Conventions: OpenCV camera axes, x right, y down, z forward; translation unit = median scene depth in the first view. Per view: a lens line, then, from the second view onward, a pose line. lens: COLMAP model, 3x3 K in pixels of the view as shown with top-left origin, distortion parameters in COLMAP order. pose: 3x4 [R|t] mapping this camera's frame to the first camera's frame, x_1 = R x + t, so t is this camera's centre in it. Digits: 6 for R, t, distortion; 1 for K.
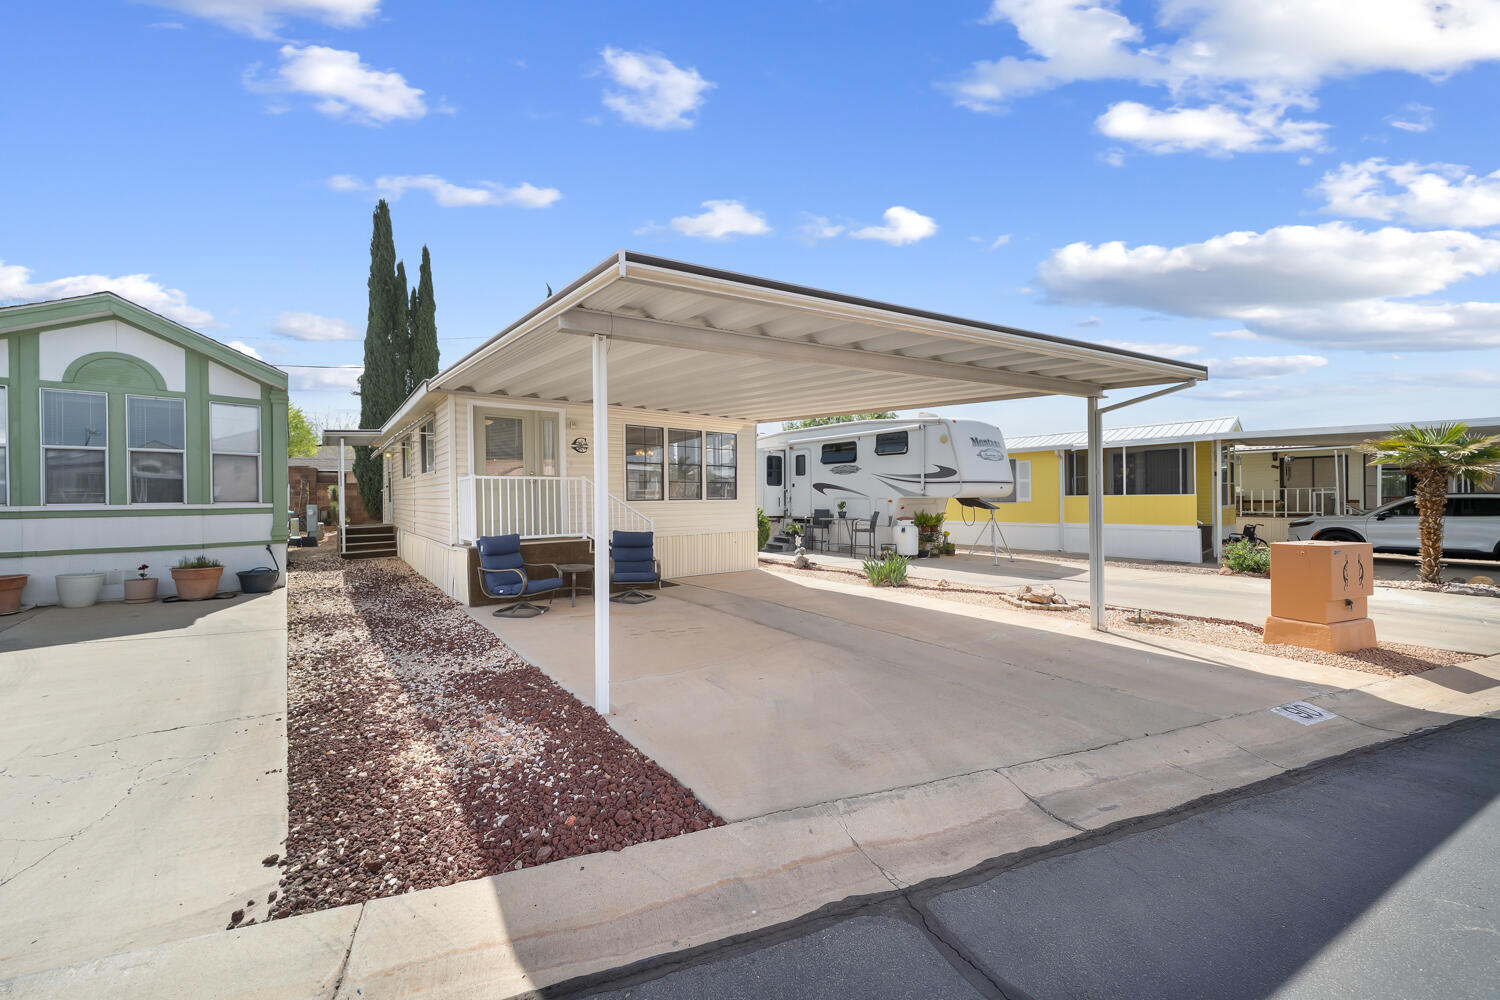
lens RADIAL K [[525.4, 0, 746.3], [0, 525.4, 501.8], [0, 0, 1]] dist [0.000782, 0.000042]
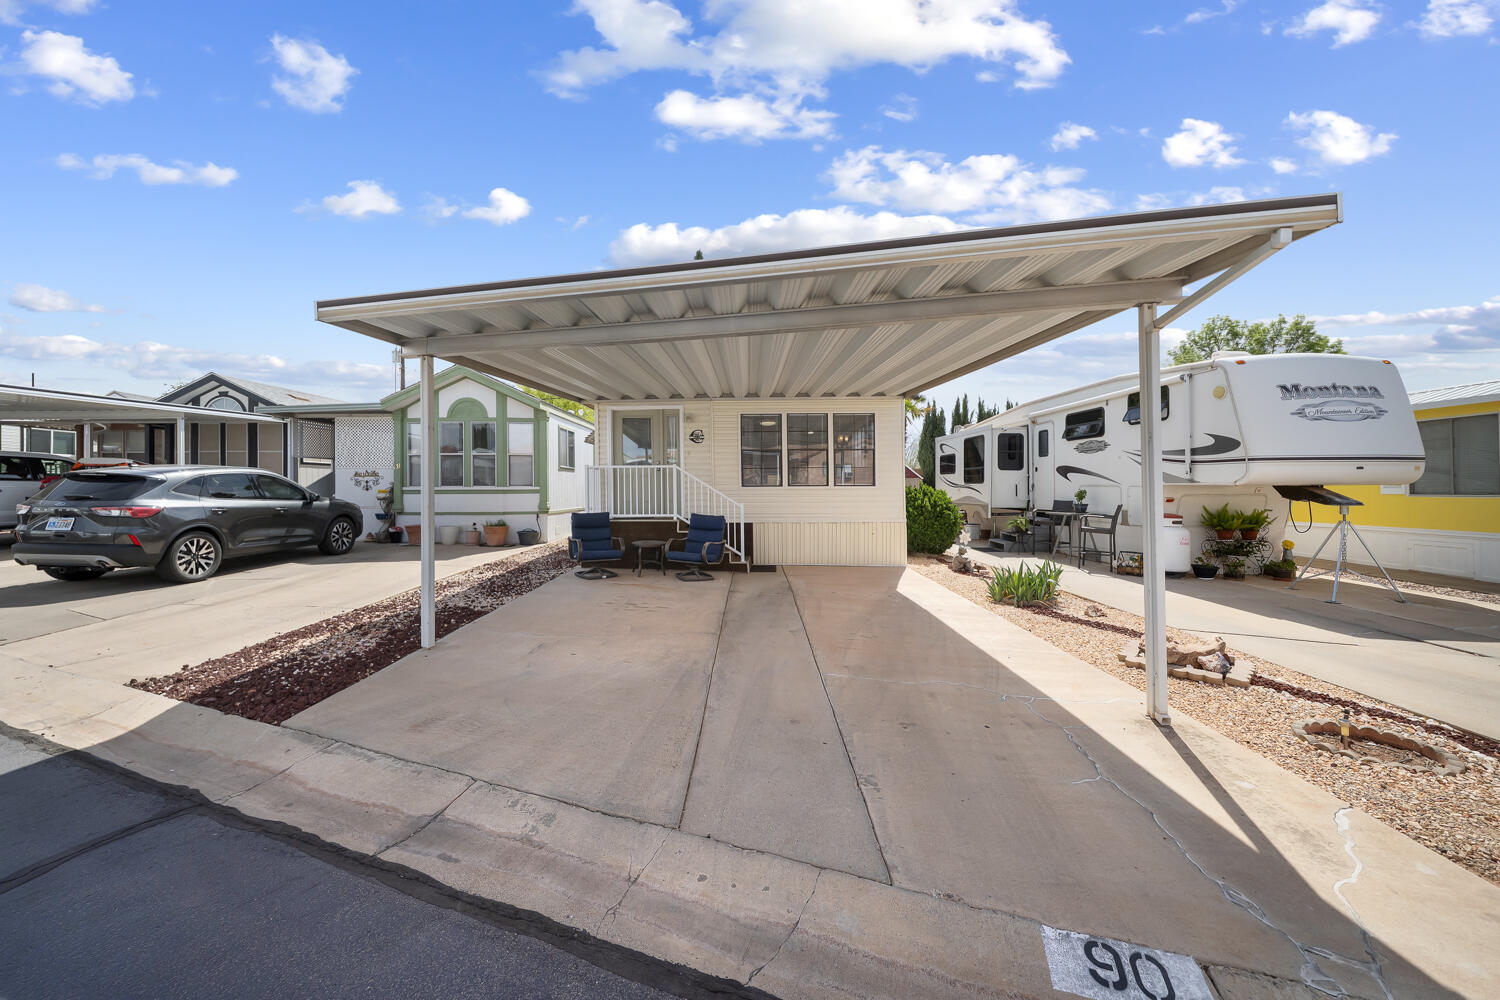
lens RADIAL K [[531.2, 0, 746.5], [0, 531.2, 483.5], [0, 0, 1]] dist [0.001150, 0.000041]
pose [[0.768279, 0.001595, -0.640114, 0.466003], [-0.008748, 0.999930, -0.008009, 0.000681], [0.640056, 0.011753, 0.768239, 0.193274]]
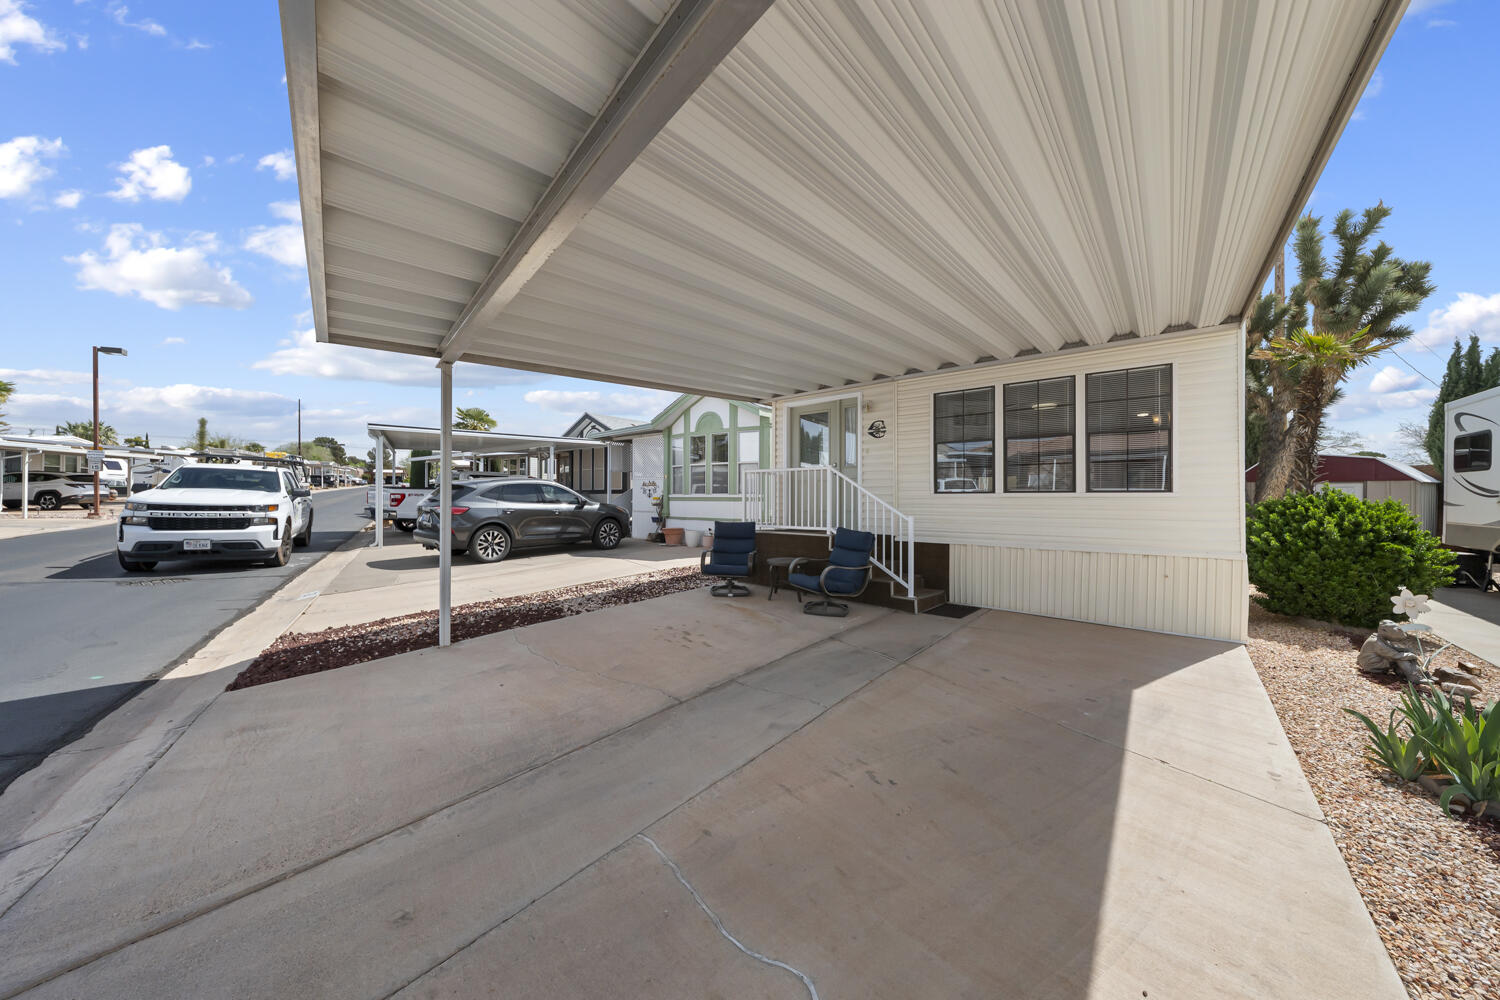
lens RADIAL K [[519.2, 0, 746.0], [0, 519.2, 495.5], [0, 0, 1]] dist [-0.002177, -0.000387]
pose [[0.197052, 0.004120, -0.980384, 0.468038], [-0.011360, 0.999934, 0.001918, 0.003430], [0.980327, 0.010759, 0.197085, 0.590563]]
